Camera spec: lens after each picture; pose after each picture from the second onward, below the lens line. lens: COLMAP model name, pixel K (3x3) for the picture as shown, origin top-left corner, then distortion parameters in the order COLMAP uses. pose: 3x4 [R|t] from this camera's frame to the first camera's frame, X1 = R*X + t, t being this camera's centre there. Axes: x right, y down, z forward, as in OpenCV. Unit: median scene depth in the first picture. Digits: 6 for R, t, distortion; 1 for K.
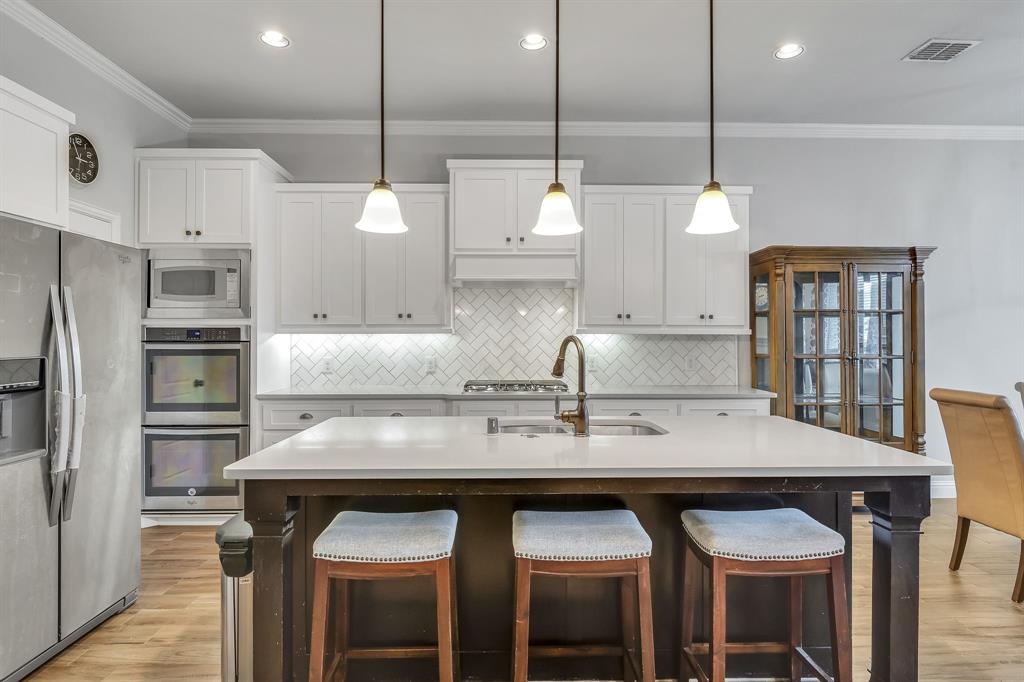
lens RADIAL K [[553.8, 0, 519.8], [0, 553.8, 334.8], [0, 0, 1]] dist [-0.005489, 0.001749]
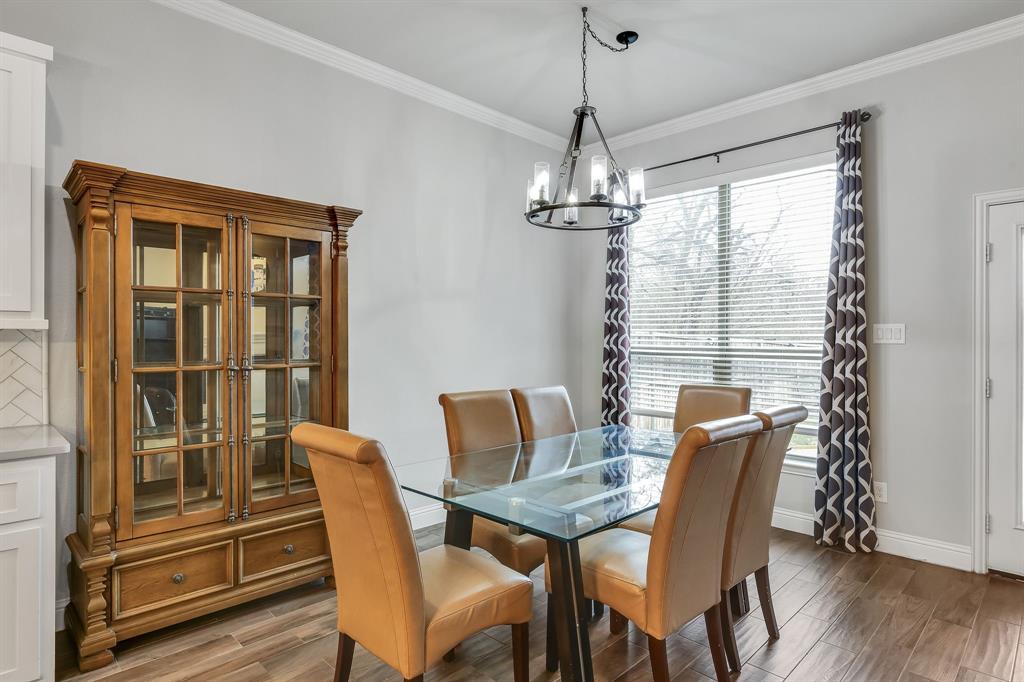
lens RADIAL K [[570.1, 0, 522.7], [0, 570.1, 334.4], [0, 0, 1]] dist [-0.012388, 0.001204]
pose [[0.709317, 0.006470, 0.704860, 0.370646], [-0.006905, 0.999974, -0.002231, 0.003016], [-0.704856, -0.003284, 0.709343, 0.312859]]
